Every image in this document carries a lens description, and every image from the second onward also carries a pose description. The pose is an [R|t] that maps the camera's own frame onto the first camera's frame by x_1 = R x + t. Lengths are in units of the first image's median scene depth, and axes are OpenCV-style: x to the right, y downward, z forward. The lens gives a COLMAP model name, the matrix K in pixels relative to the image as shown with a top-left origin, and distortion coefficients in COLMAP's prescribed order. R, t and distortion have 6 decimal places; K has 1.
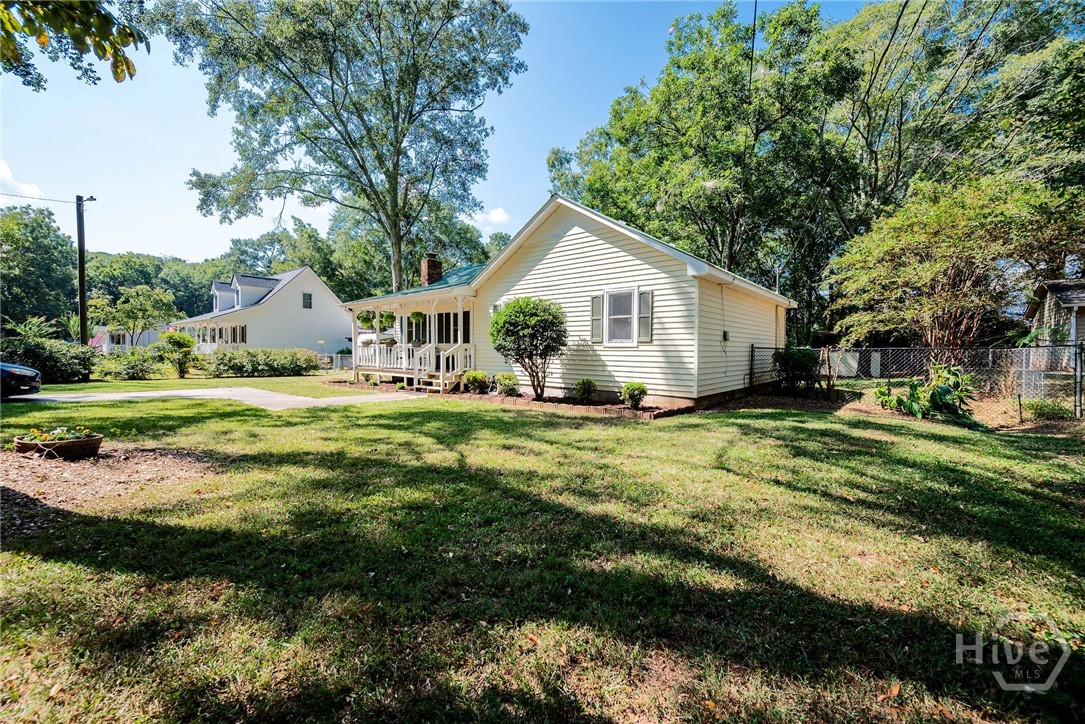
lens RADIAL K [[434.4, 0, 536.4], [0, 434.4, 366.8], [0, 0, 1]] dist [-0.000182, 0.000018]
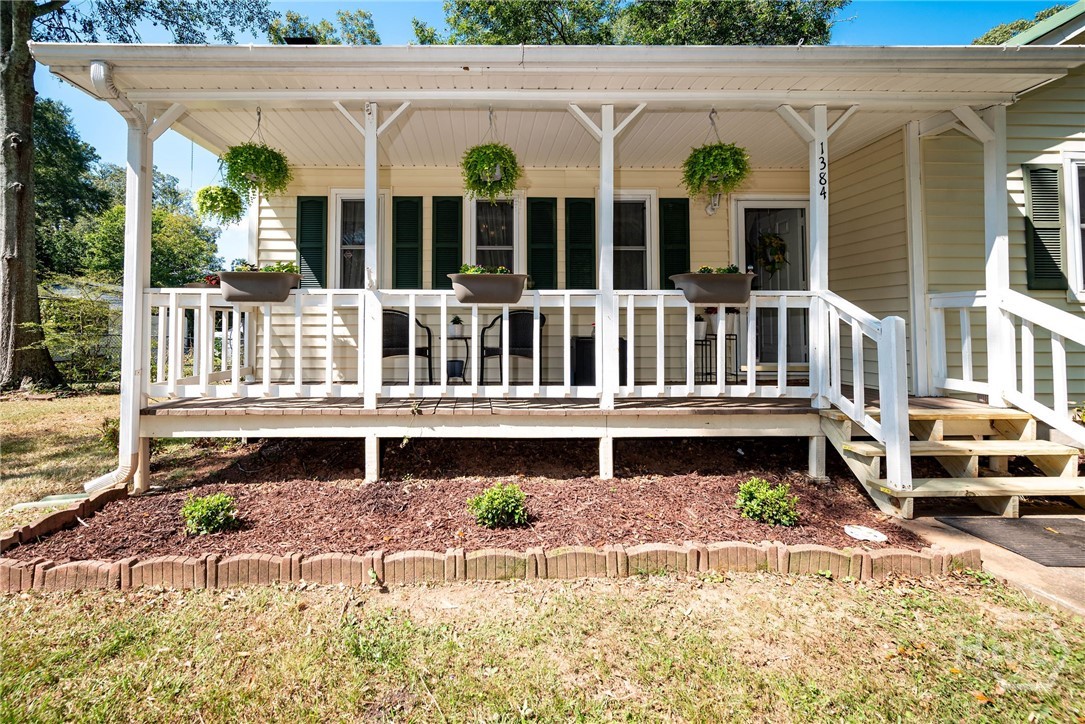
lens RADIAL K [[443.4, 0, 494.4], [0, 443.4, 321.3], [0, 0, 1]] dist [-0.007073, 0.000347]
pose [[0.745814, 0.006291, 0.666125, -0.477243], [0.030359, 0.998595, -0.043421, -0.026059], [-0.665462, 0.052607, 0.744575, 0.841196]]
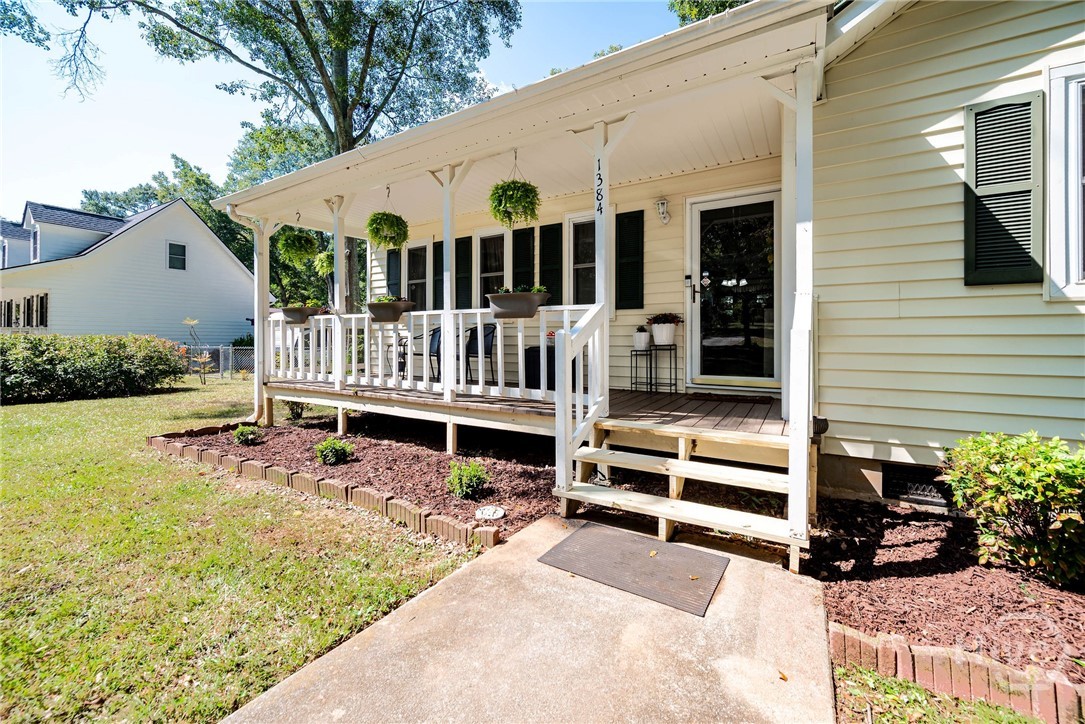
lens RADIAL K [[443.4, 0, 547.5], [0, 443.4, 342.5], [0, 0, 1]] dist [-0.007073, 0.000347]
pose [[0.985094, -0.004771, 0.171949, -0.279802], [0.010651, 0.999389, -0.033290, -0.018531], [-0.171685, 0.034625, 0.984543, 0.678836]]
